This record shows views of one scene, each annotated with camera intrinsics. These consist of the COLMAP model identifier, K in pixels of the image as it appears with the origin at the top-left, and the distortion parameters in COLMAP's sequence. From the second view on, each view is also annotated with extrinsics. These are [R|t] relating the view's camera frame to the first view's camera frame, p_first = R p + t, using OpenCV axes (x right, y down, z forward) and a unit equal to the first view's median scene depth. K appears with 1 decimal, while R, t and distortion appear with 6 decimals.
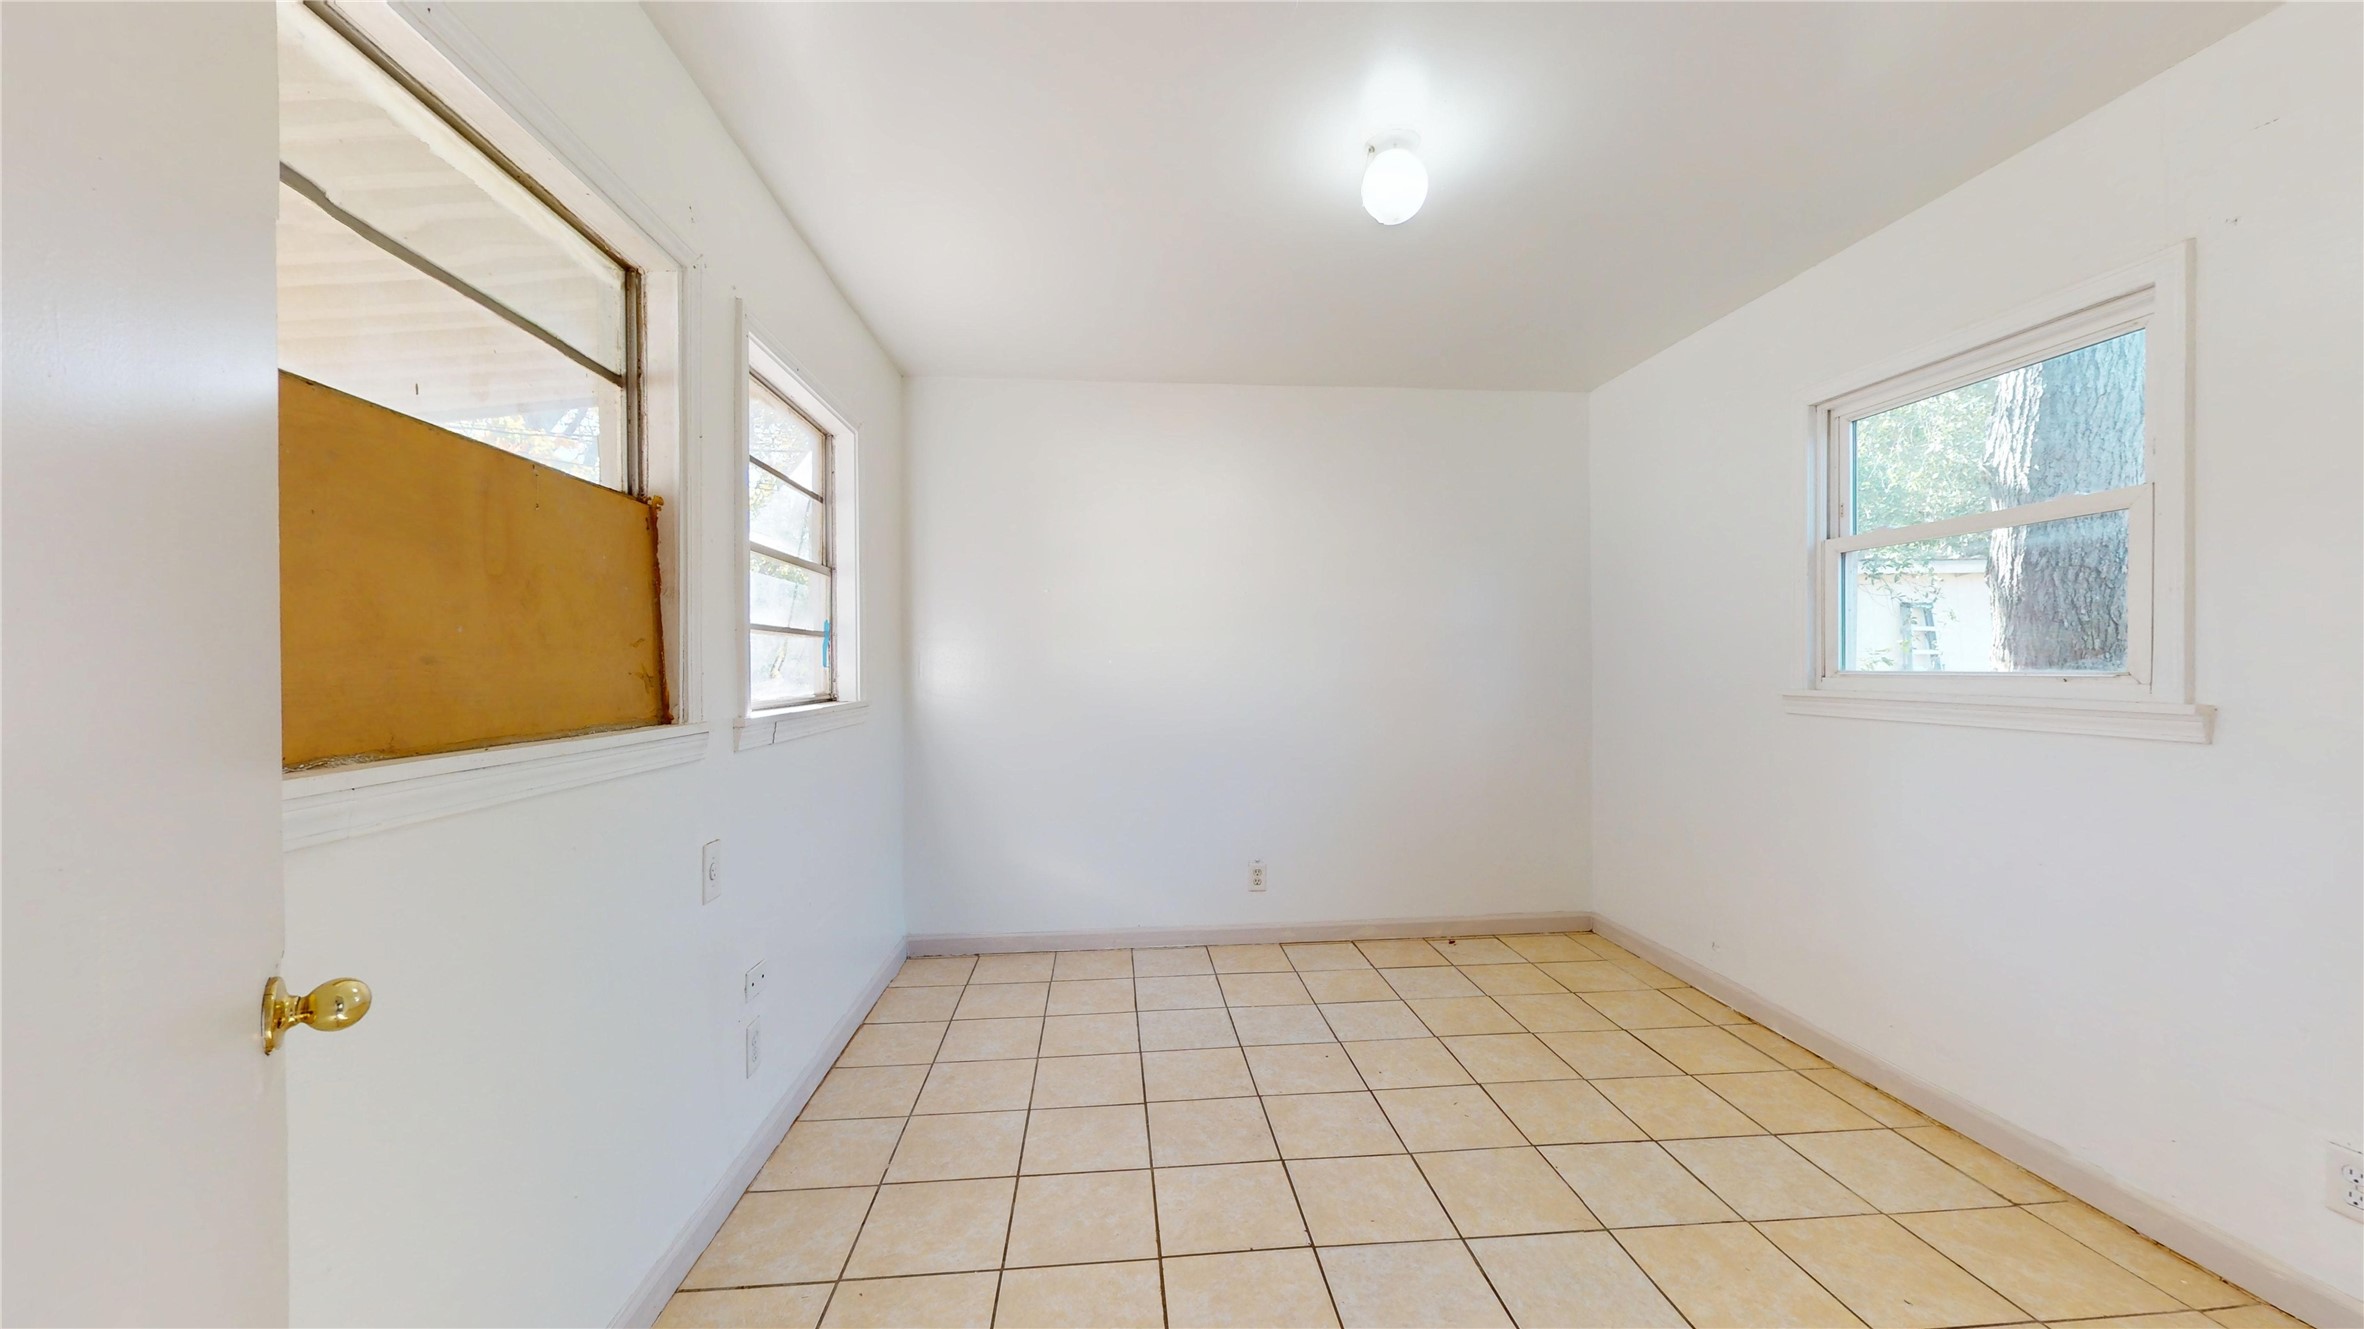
lens RADIAL K [[866.8, 0, 1182.0], [0, 866.8, 664.5], [0, 0, 1]] dist [-0.001971, -0.000068]
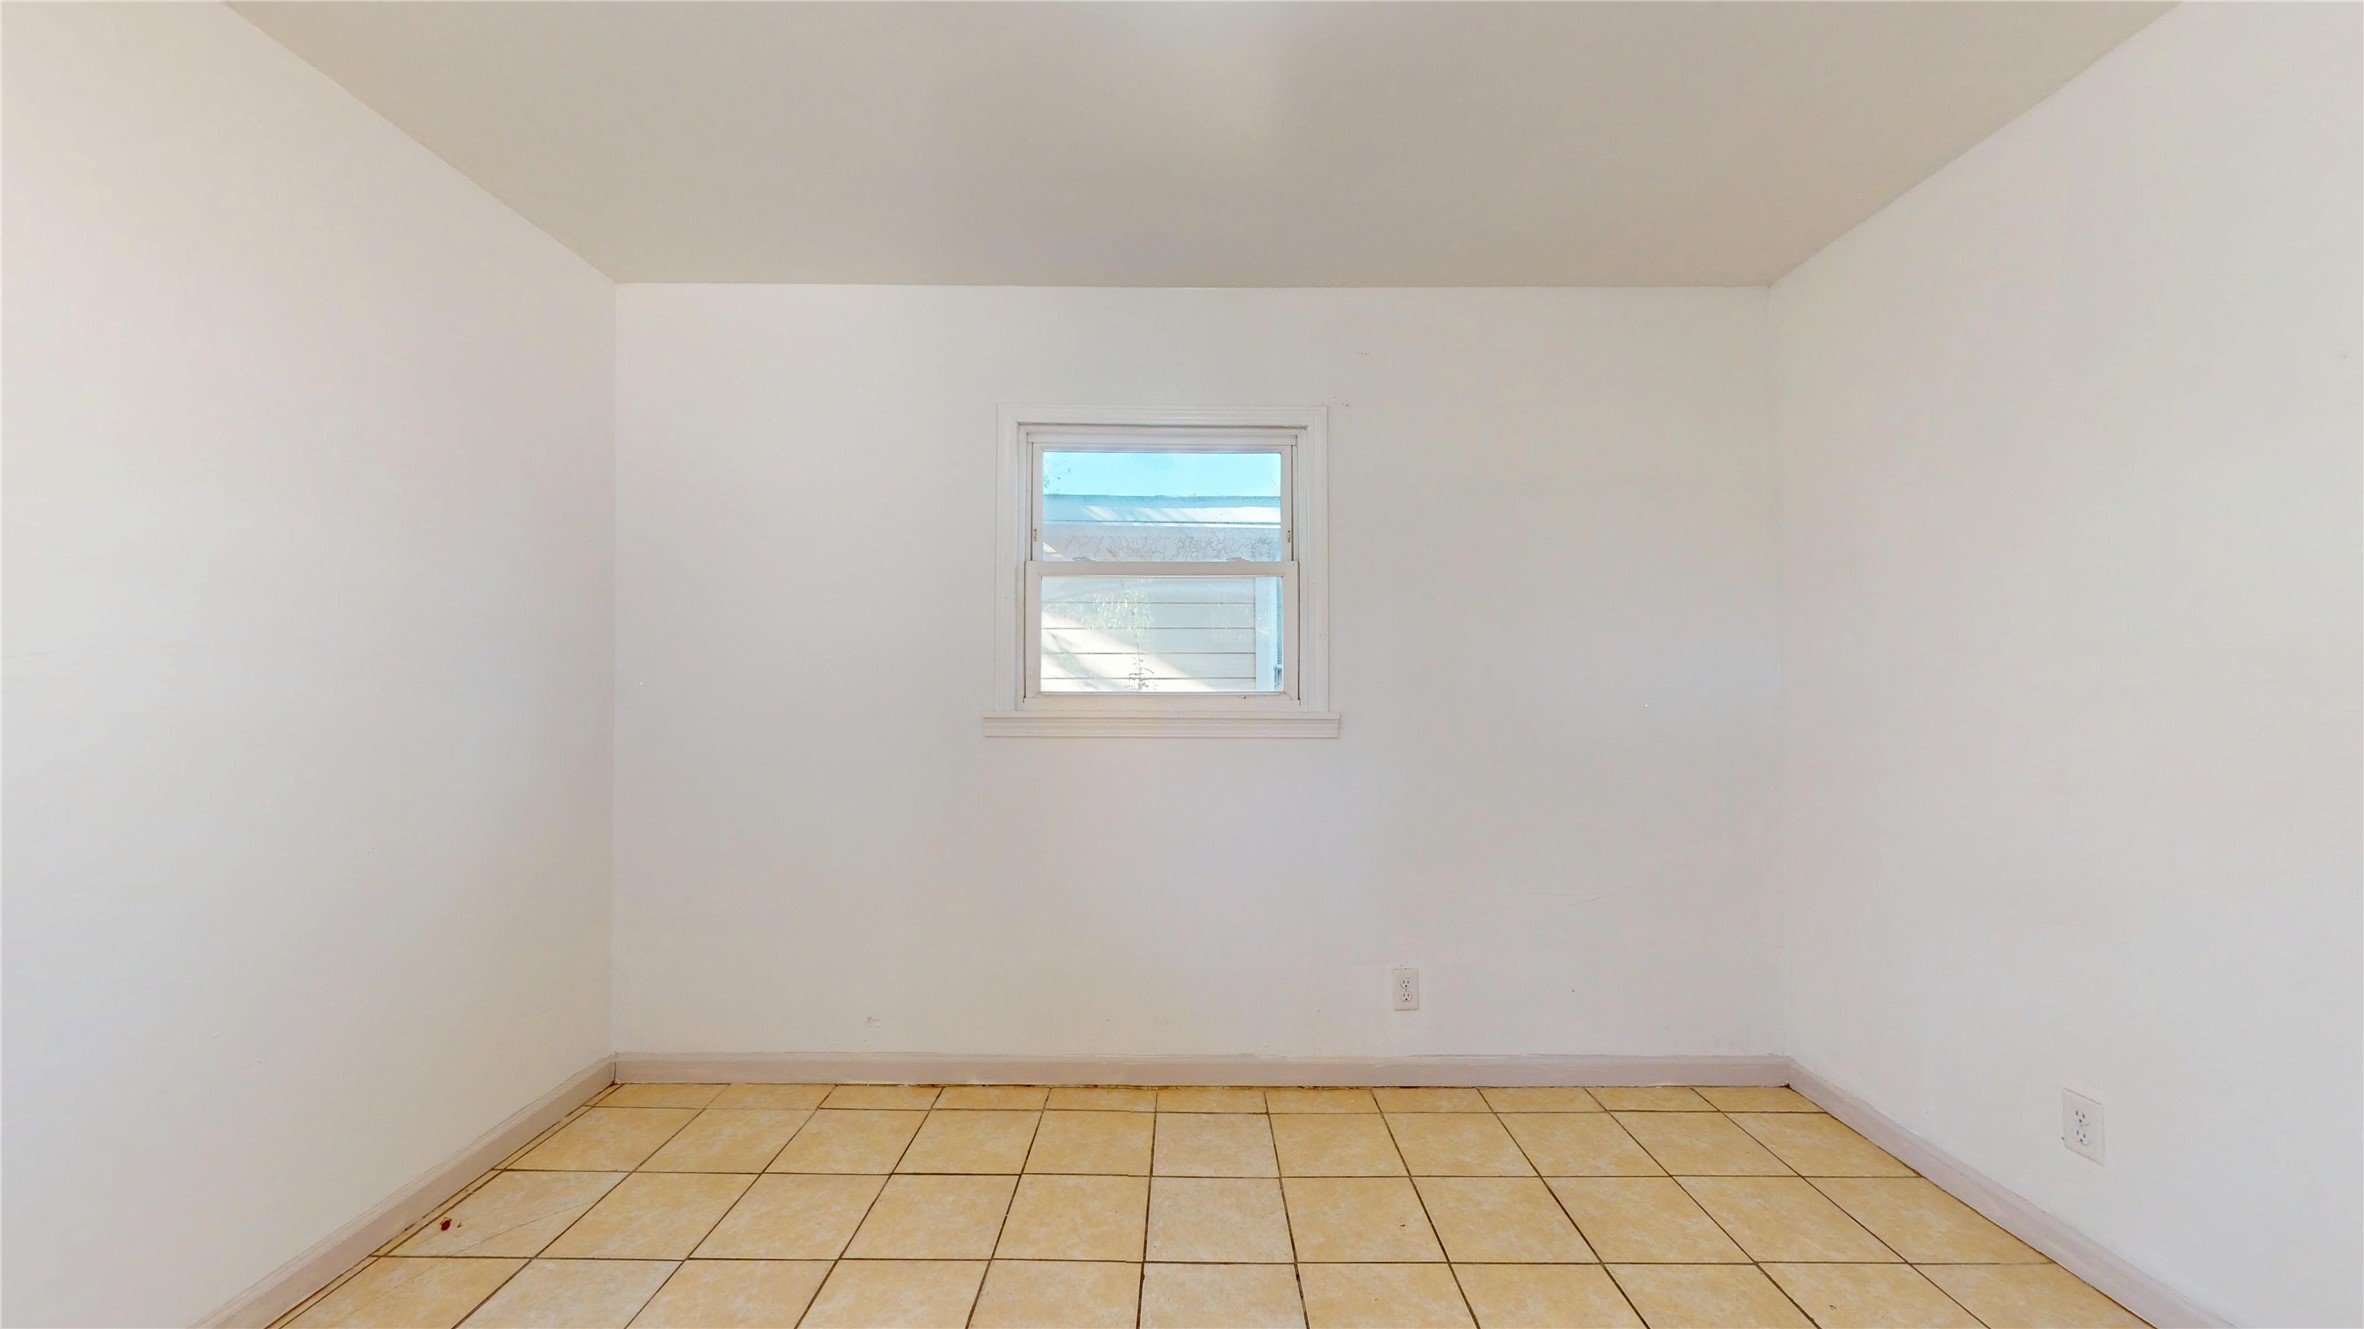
lens RADIAL K [[866.8, 0, 1182.0], [0, 866.8, 664.5], [0, 0, 1]] dist [-0.001971, -0.000068]
pose [[0.084150, 0.032887, 0.995910, -0.259398], [-0.004746, 0.999457, -0.032604, 0.009335], [-0.996442, -0.001983, 0.084260, 0.807032]]
